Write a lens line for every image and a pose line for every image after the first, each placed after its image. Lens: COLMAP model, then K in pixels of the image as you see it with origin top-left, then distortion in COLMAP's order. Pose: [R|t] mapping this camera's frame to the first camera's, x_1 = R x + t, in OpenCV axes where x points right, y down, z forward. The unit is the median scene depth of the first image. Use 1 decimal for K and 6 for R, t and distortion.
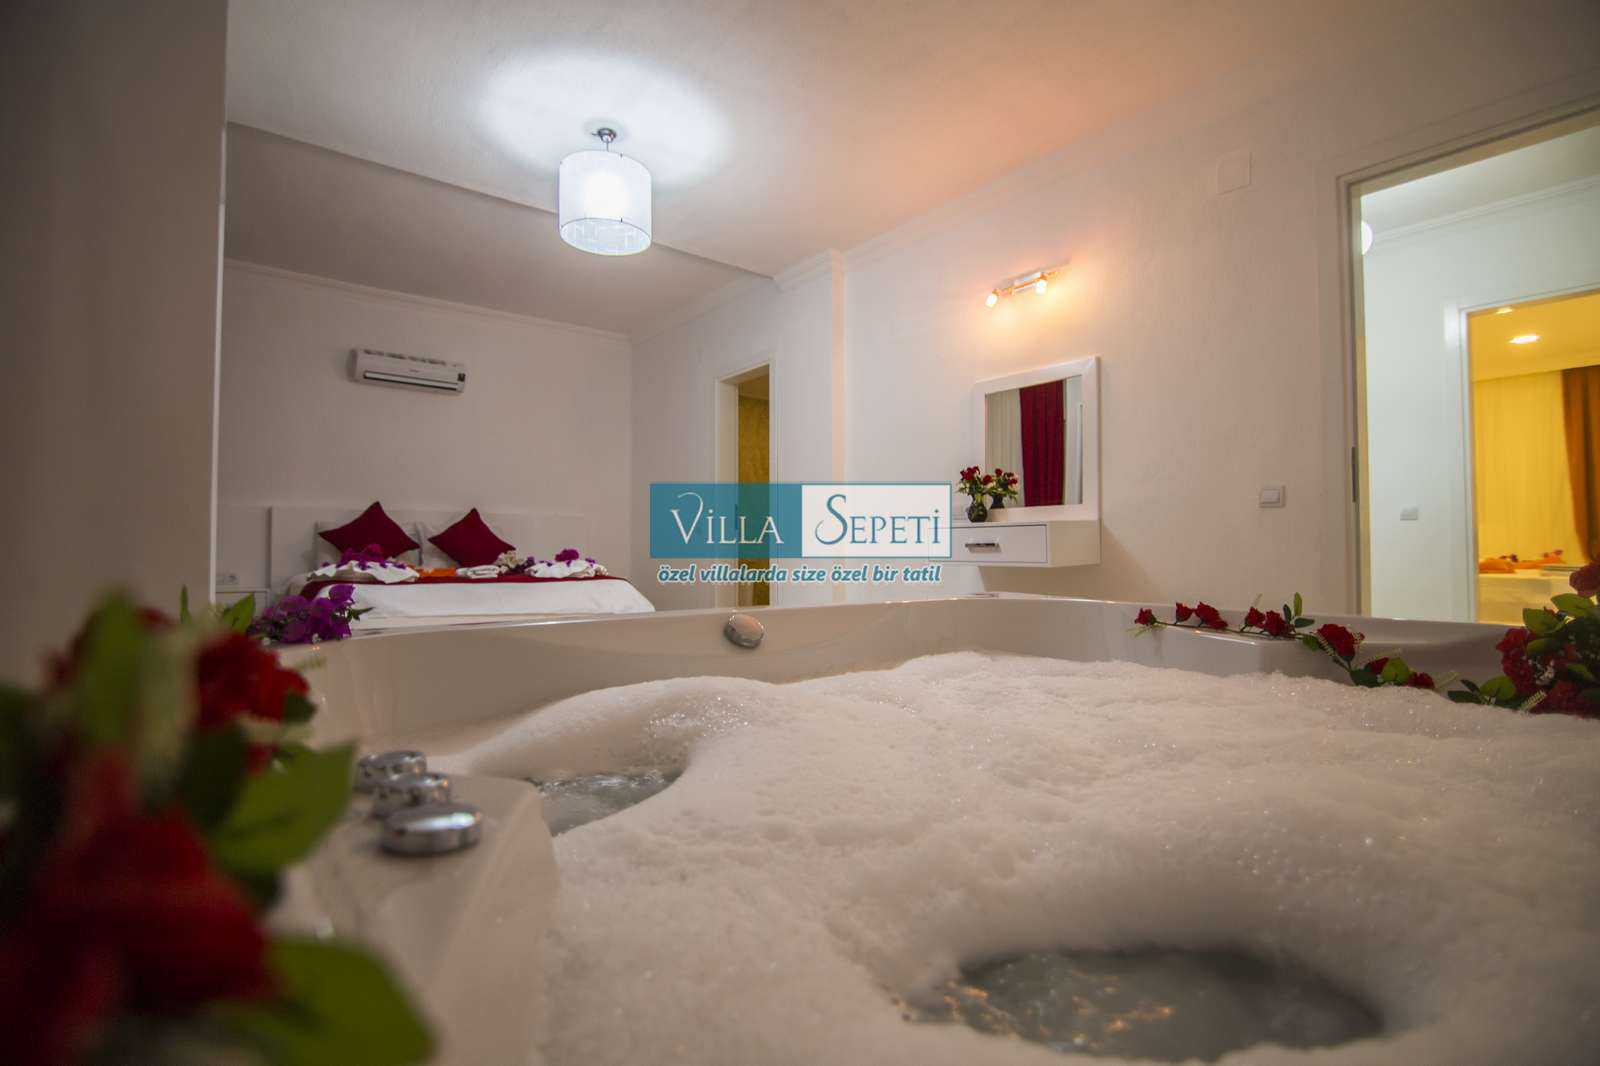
lens RADIAL K [[736.9, 0, 800.0], [0, 736.9, 533.0], [0, 0, 1]] dist [-0.002062, -0.000360]
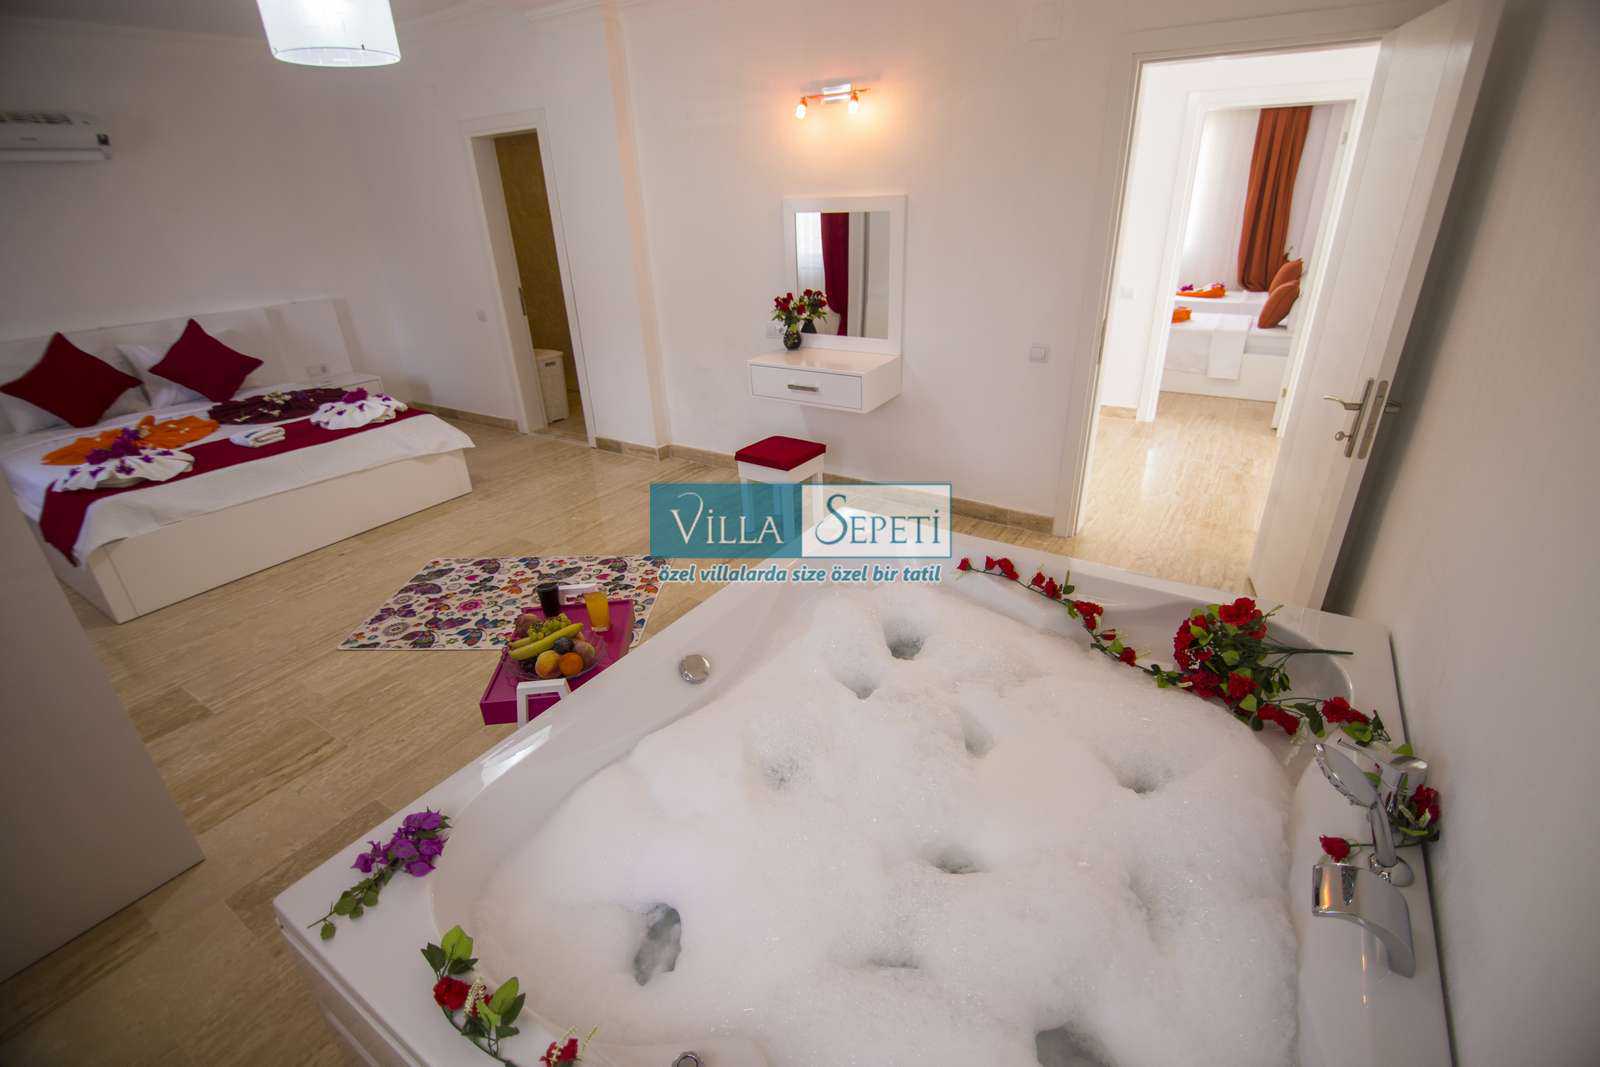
lens RADIAL K [[720.8, 0, 800.0], [0, 720.8, 533.5], [0, 0, 1]] dist [0.014284, -0.018591]
pose [[0.947956, -0.164453, 0.272645, -0.079728], [0.026465, 0.894025, 0.447235, -0.243826], [-0.317301, -0.416743, 0.851848, -0.010766]]
